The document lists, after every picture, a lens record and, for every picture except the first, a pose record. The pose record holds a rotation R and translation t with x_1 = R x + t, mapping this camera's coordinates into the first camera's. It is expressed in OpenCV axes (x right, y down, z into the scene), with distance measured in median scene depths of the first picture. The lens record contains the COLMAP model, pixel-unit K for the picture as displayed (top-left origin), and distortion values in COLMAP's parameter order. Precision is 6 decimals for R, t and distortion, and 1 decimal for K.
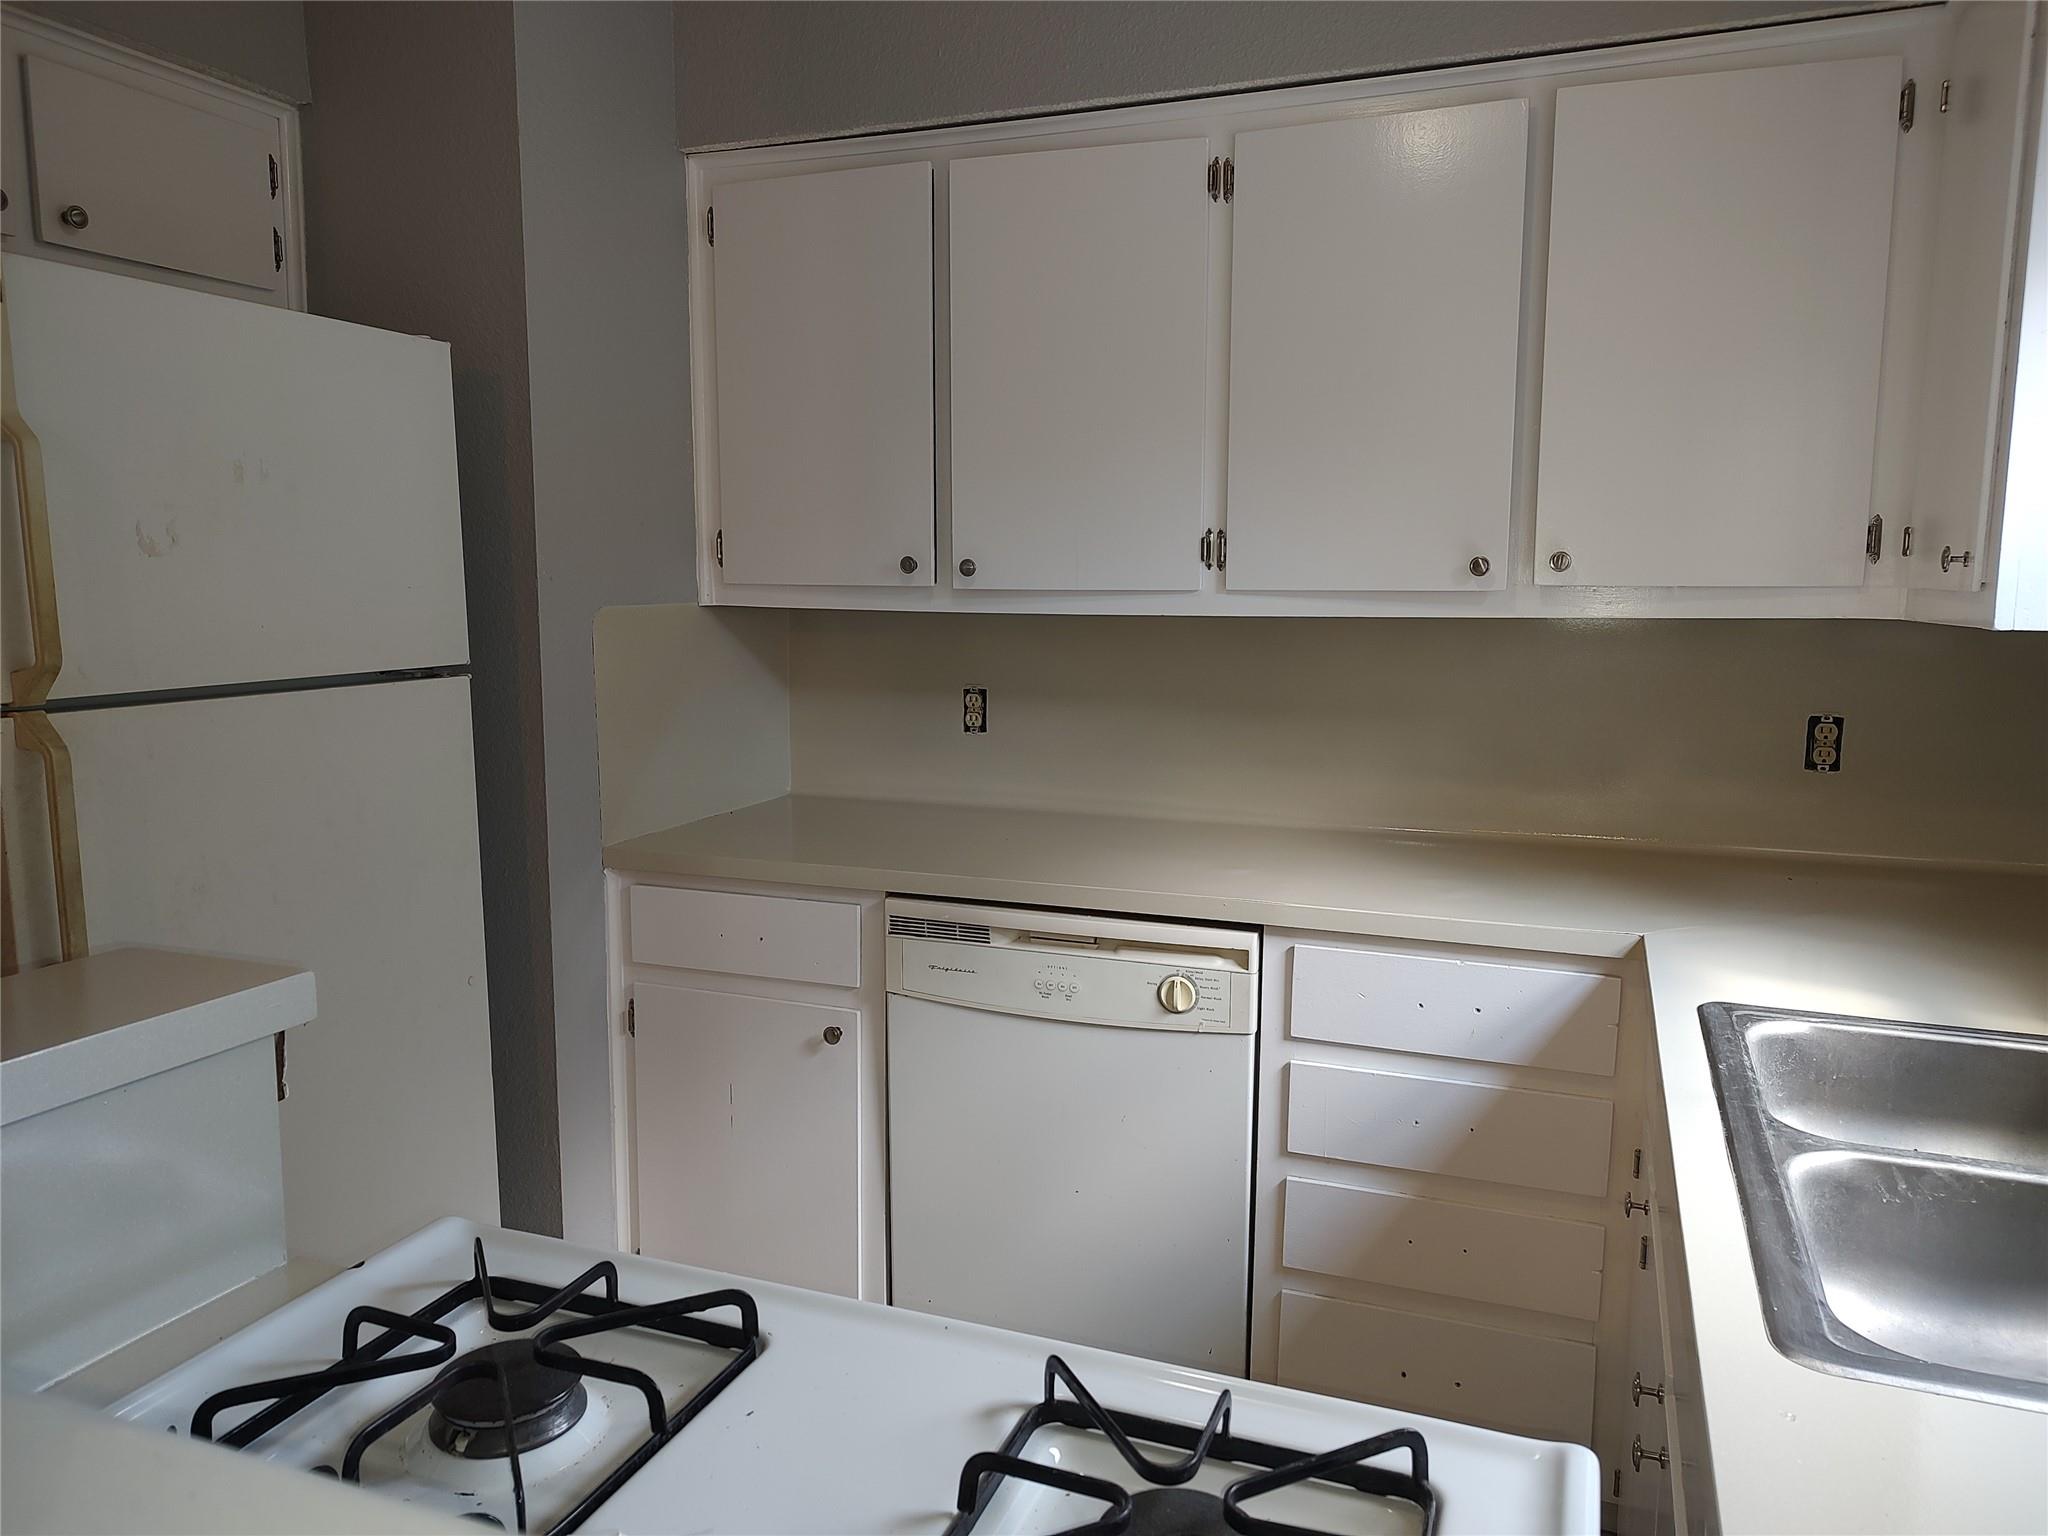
lens RADIAL K [[1459.0, 0, 1027.0], [0, 1459.0, 765.0], [0, 0, 1]] dist [0.024182, -0.011771]
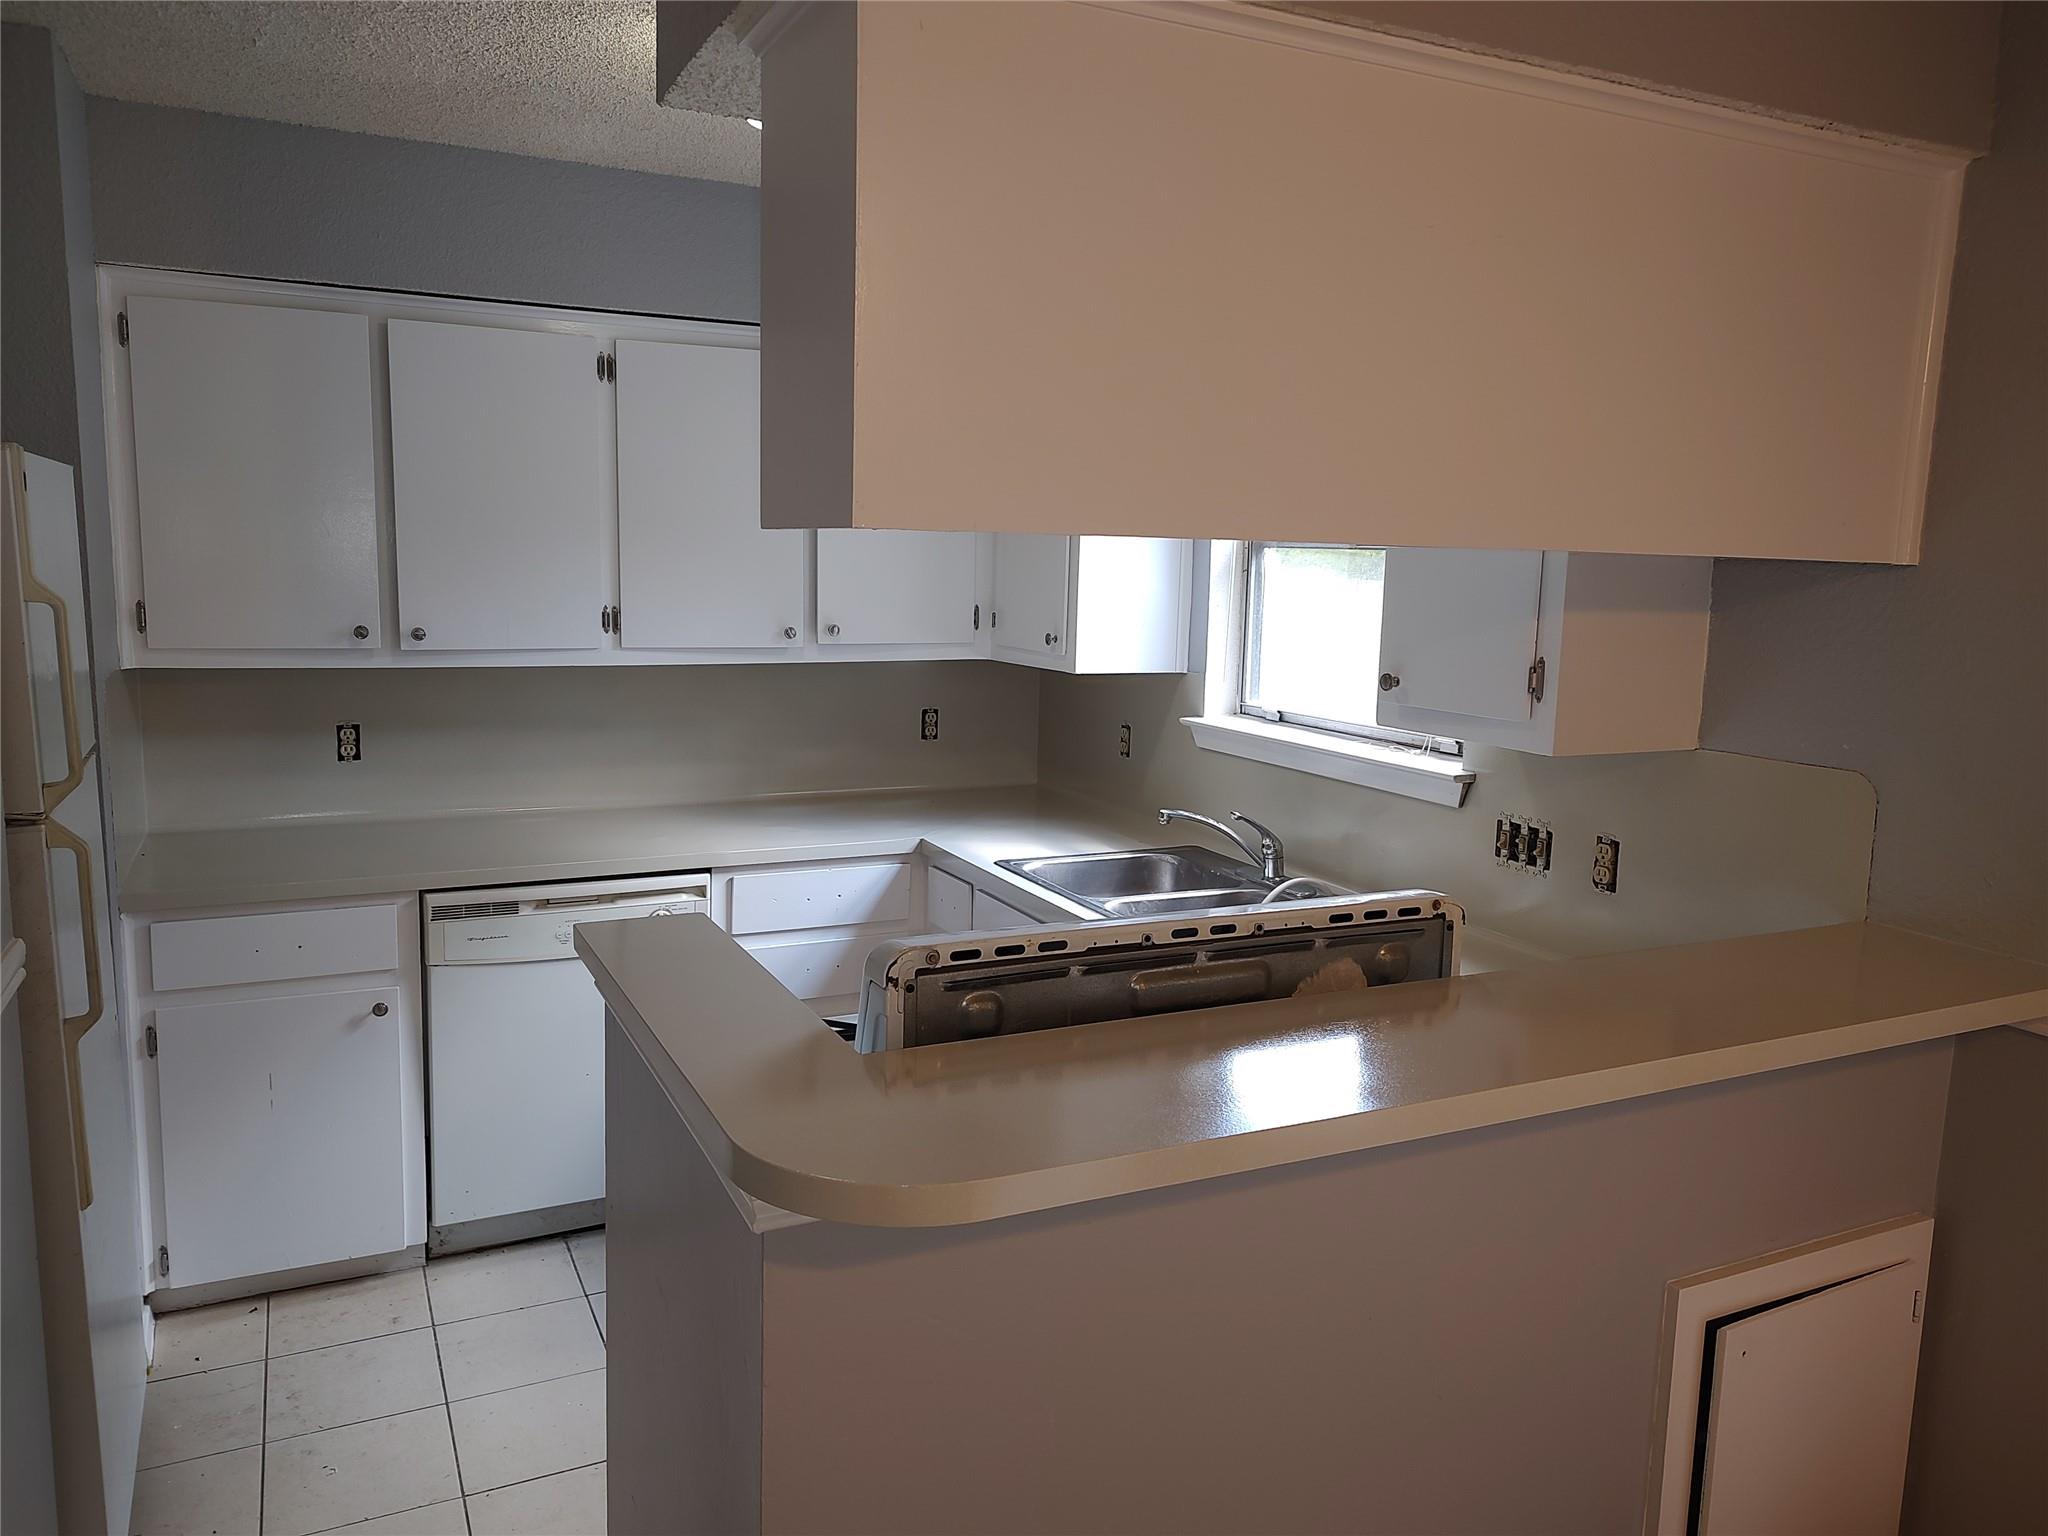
lens RADIAL K [[1459.0, 0, 1021.5], [0, 1459.0, 771.2], [0, 0, 1]] dist [0.024182, -0.011771]
pose [[0.677123, -0.096264, 0.729546, -0.669247], [0.073728, 0.995293, 0.062899, -0.060438], [-0.732167, 0.011198, 0.681033, -0.279605]]
